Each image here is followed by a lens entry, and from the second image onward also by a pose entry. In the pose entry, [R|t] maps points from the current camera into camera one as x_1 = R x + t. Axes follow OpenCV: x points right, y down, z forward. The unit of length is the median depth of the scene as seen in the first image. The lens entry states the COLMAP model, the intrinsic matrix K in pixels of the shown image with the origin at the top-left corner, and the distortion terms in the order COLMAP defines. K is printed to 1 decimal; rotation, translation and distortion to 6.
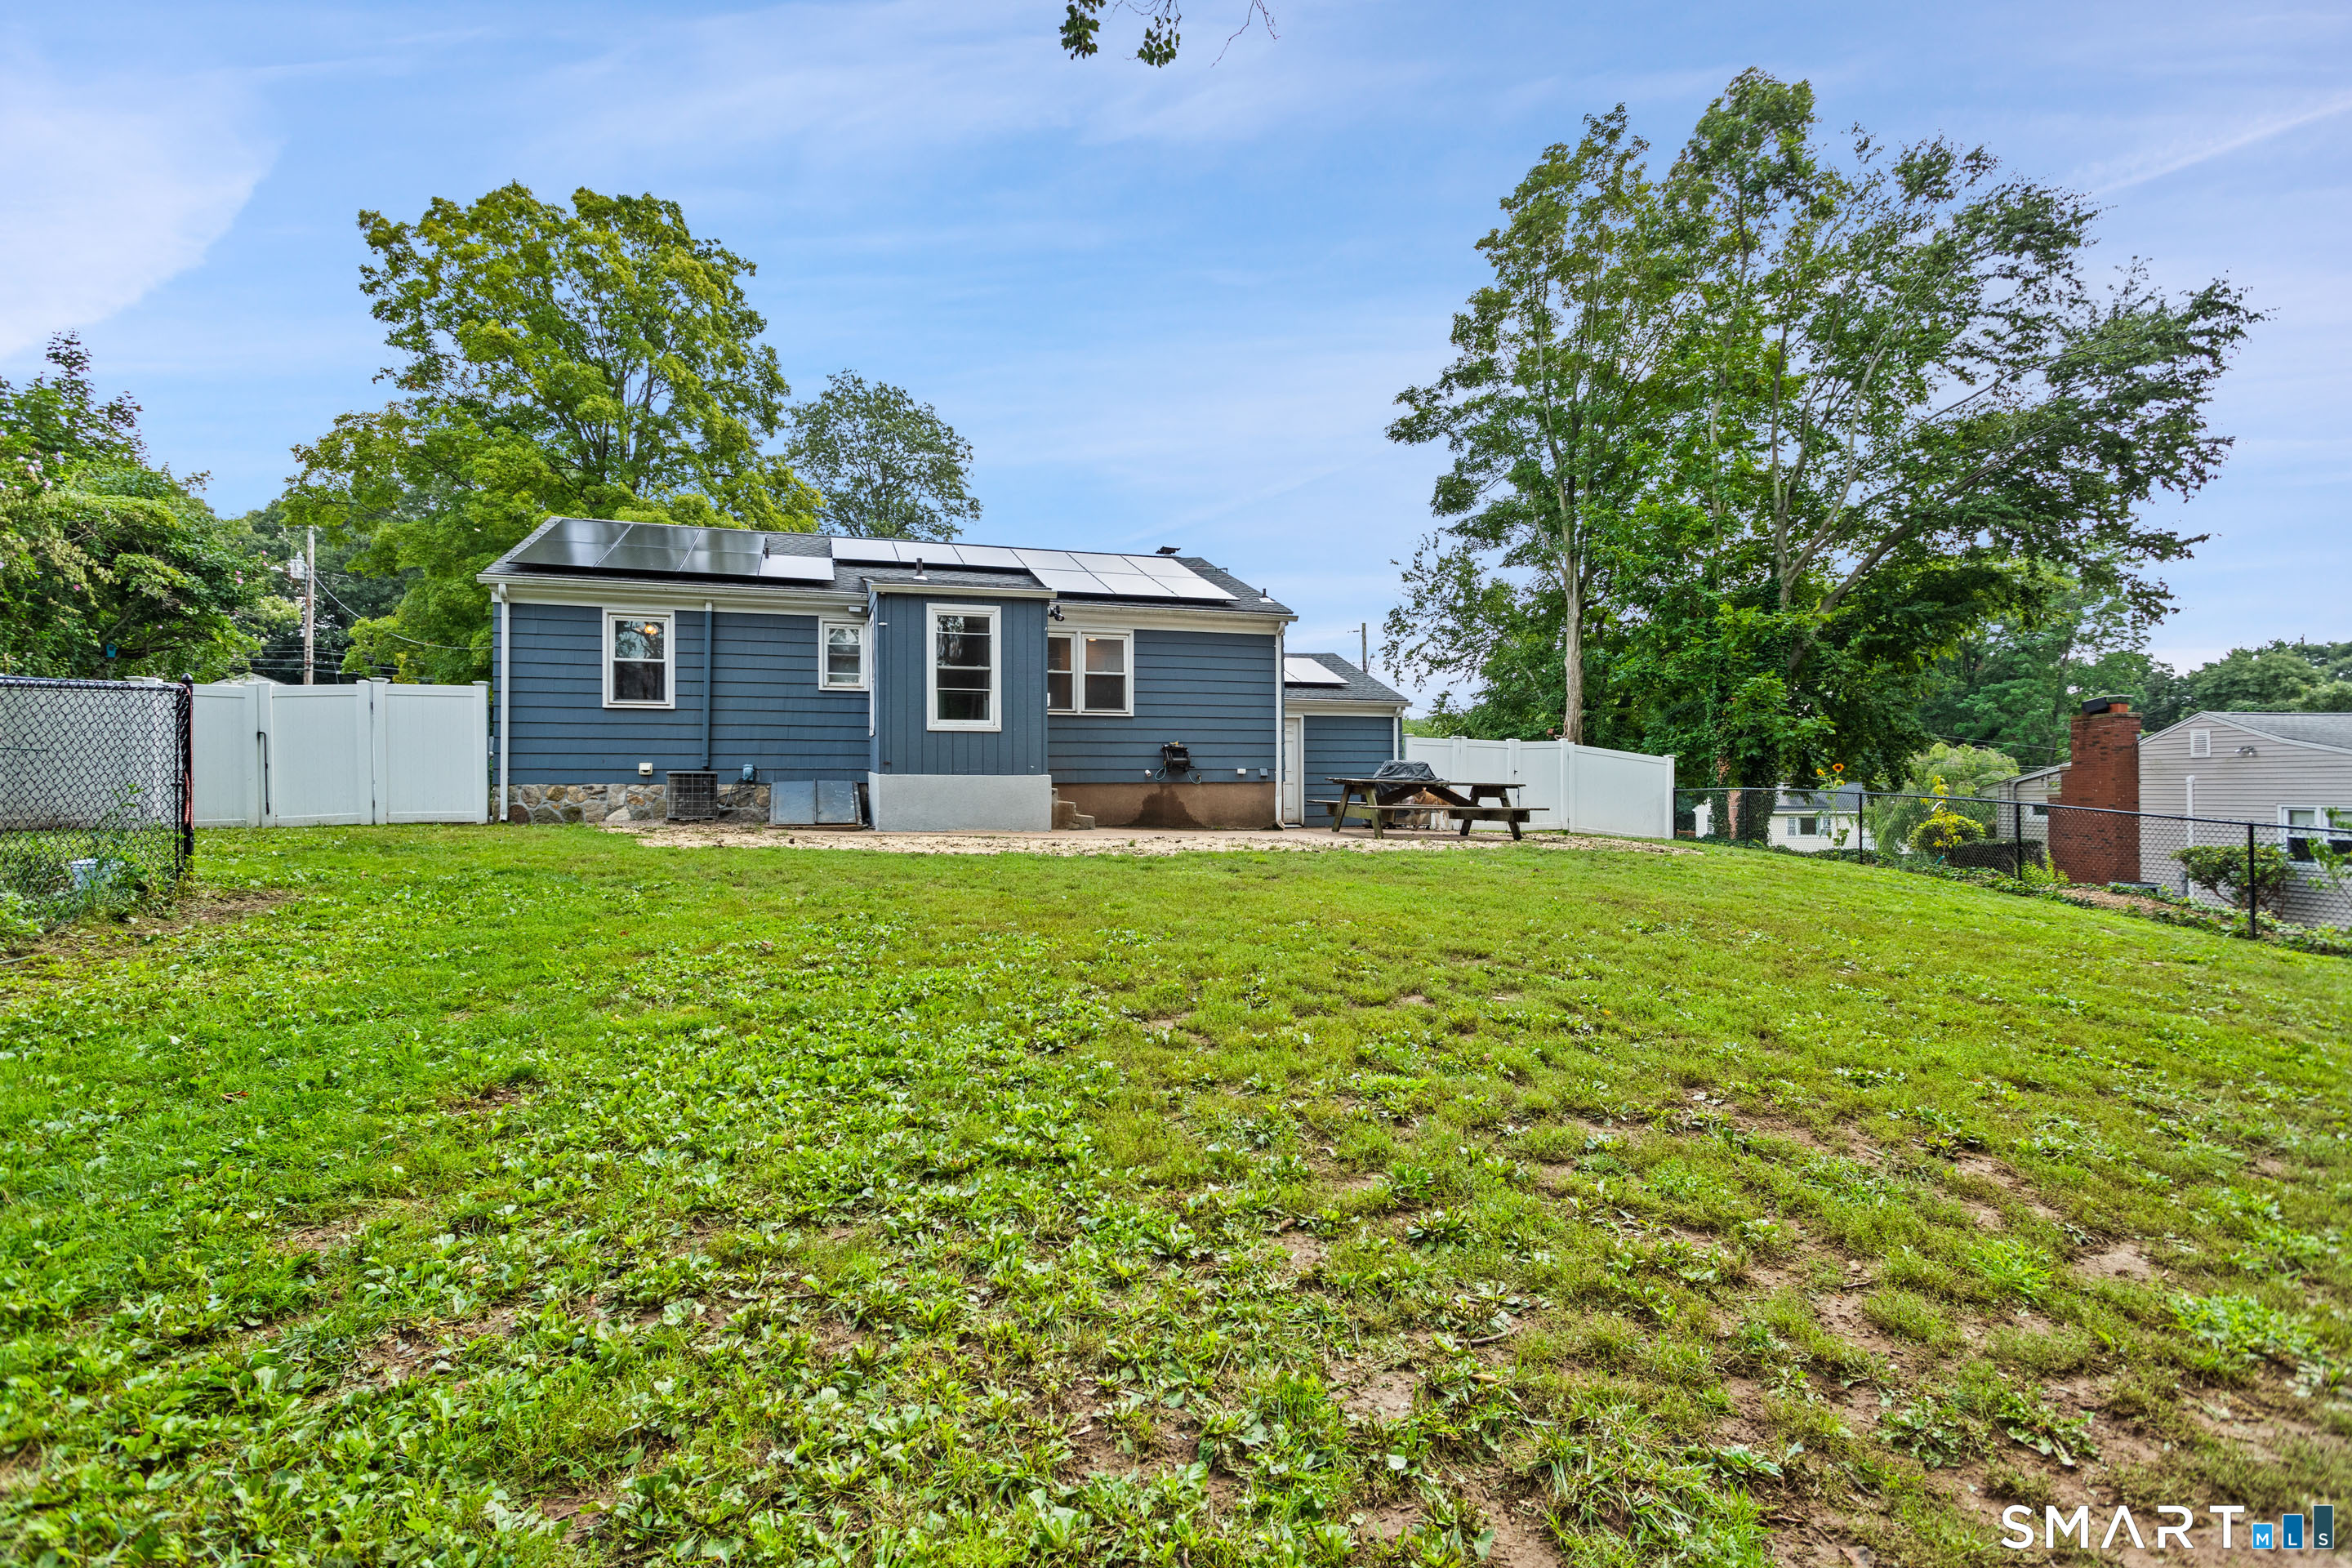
lens RADIAL K [[1104.3, 0, 1169.9], [0, 1104.3, 785.6], [0, 0, 1]] dist [0.002366, -0.000032]
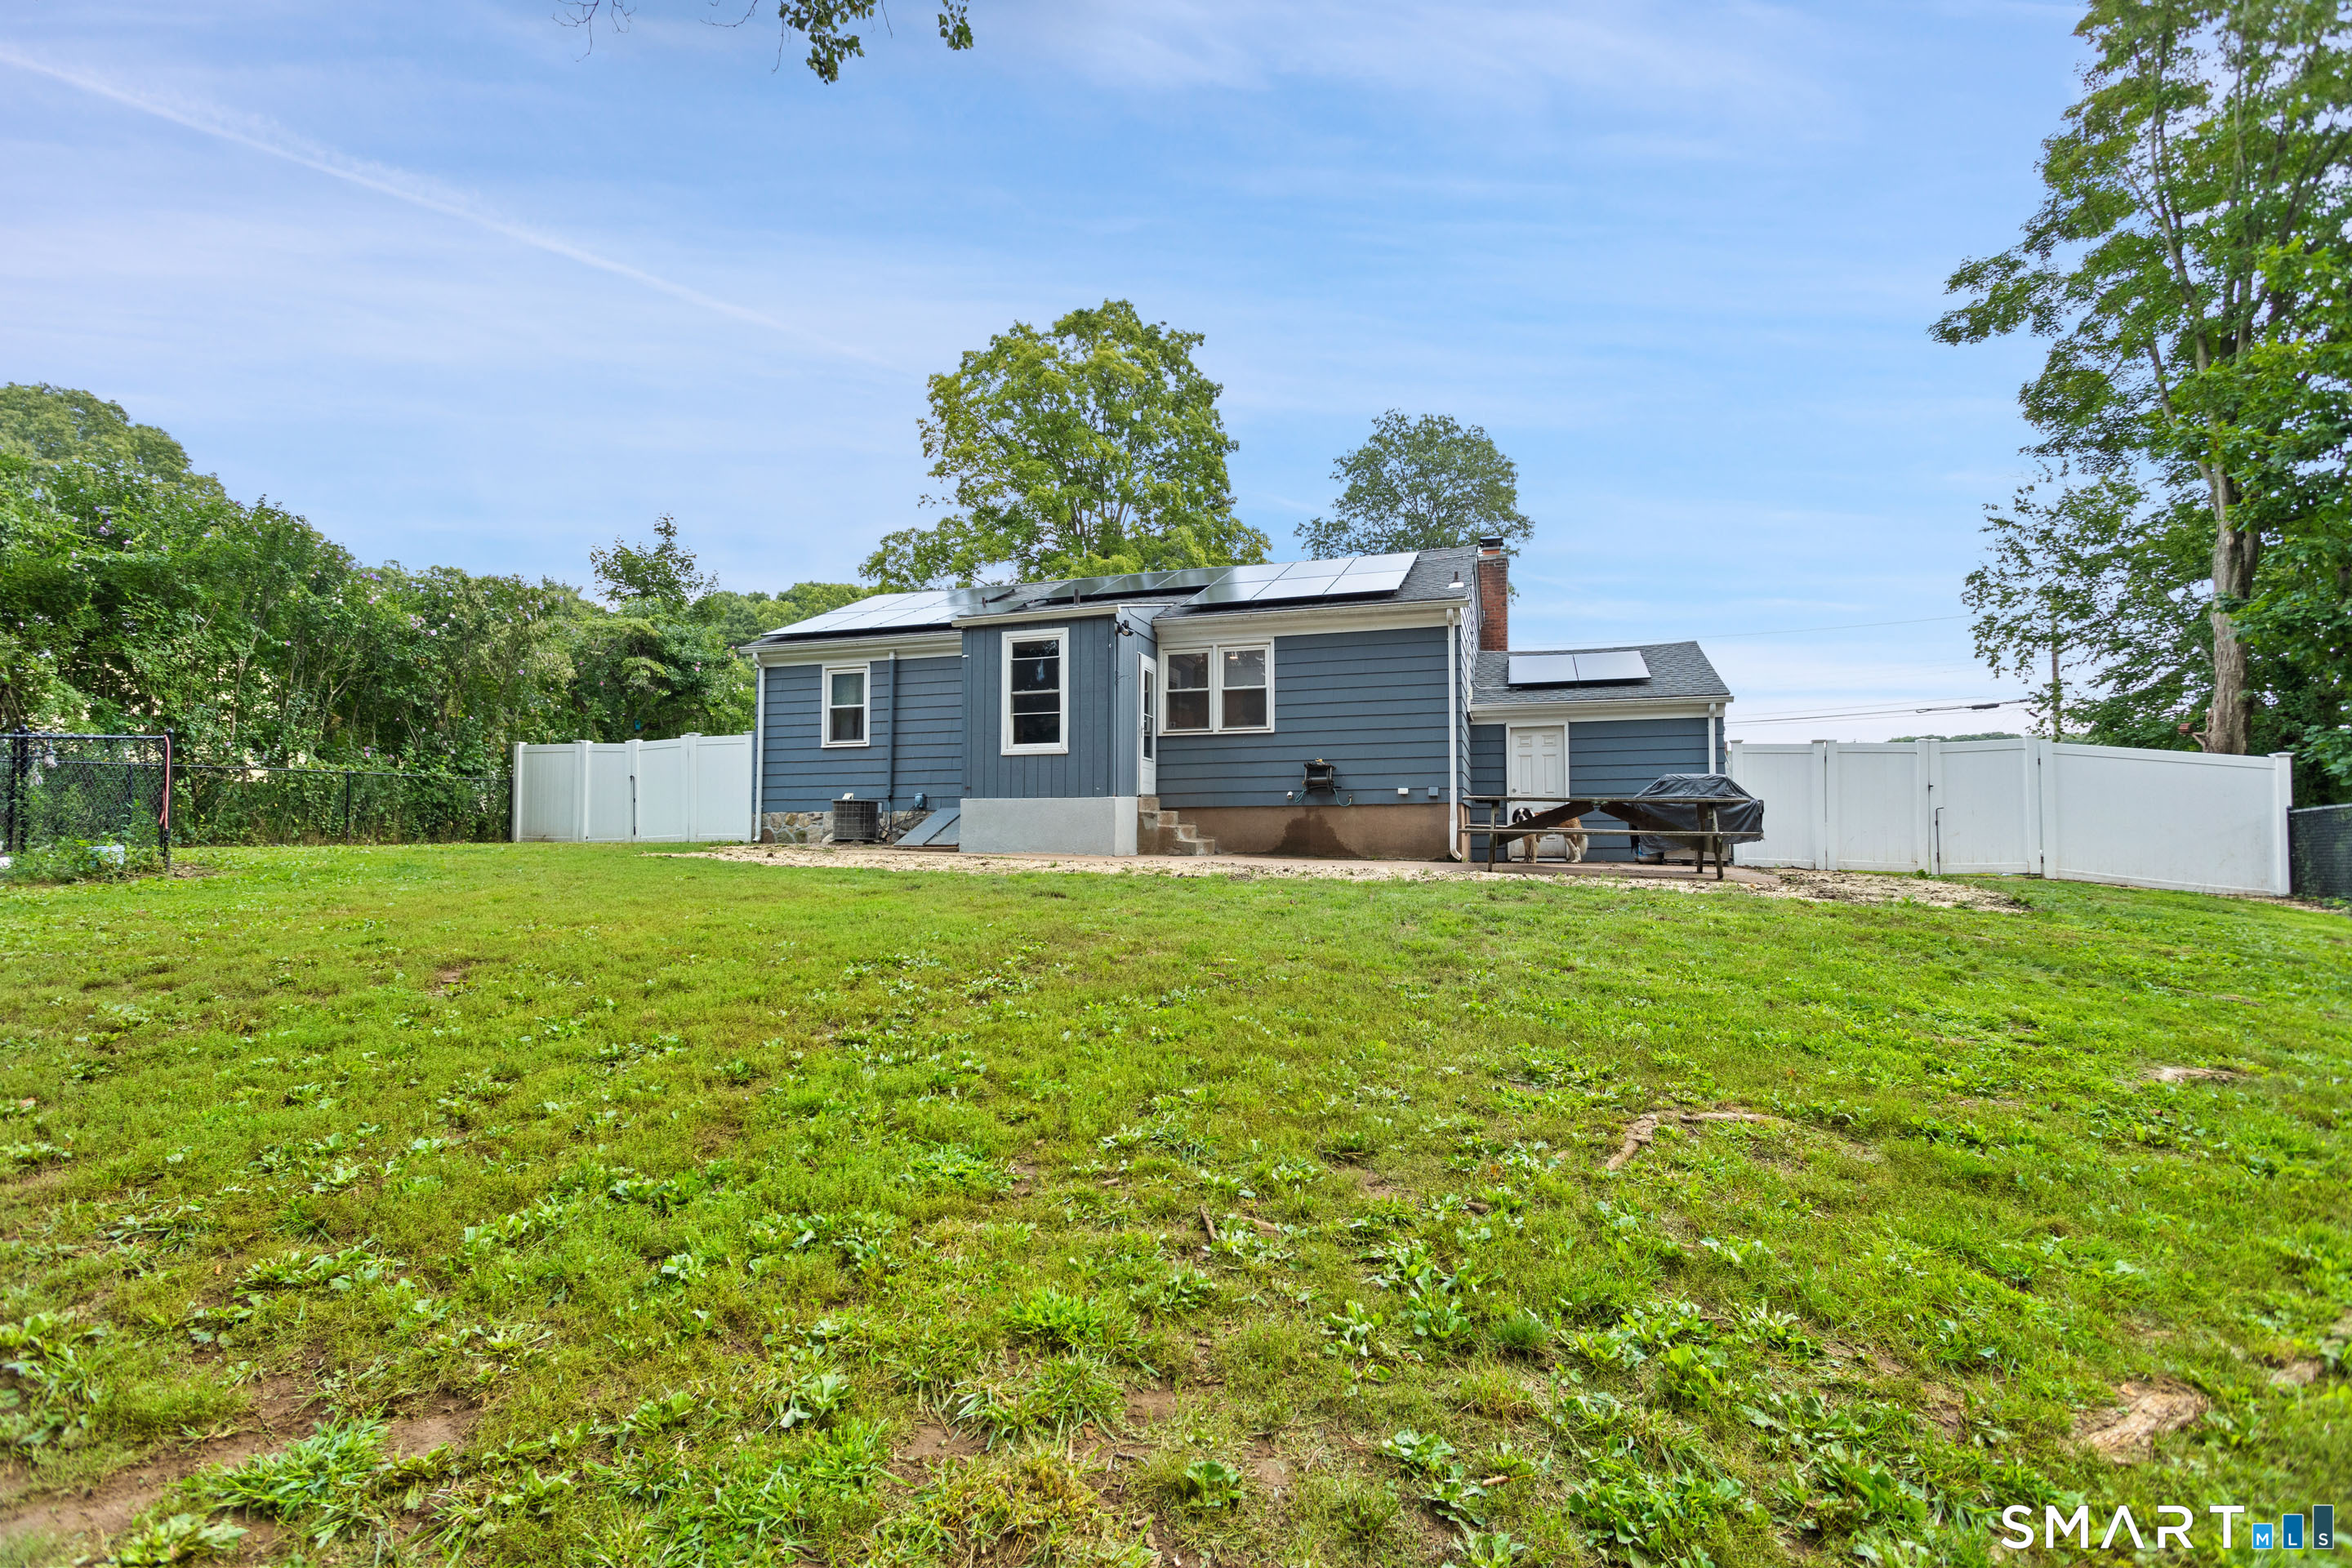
lens RADIAL K [[1104.3, 0, 1140.5], [0, 1104.3, 822.0], [0, 0, 1]] dist [0.002366, -0.000032]
pose [[0.808587, -0.005543, -0.588351, 0.413418], [0.002007, 0.999976, -0.006662, 0.016596], [0.588374, 0.004205, 0.808578, 0.199401]]
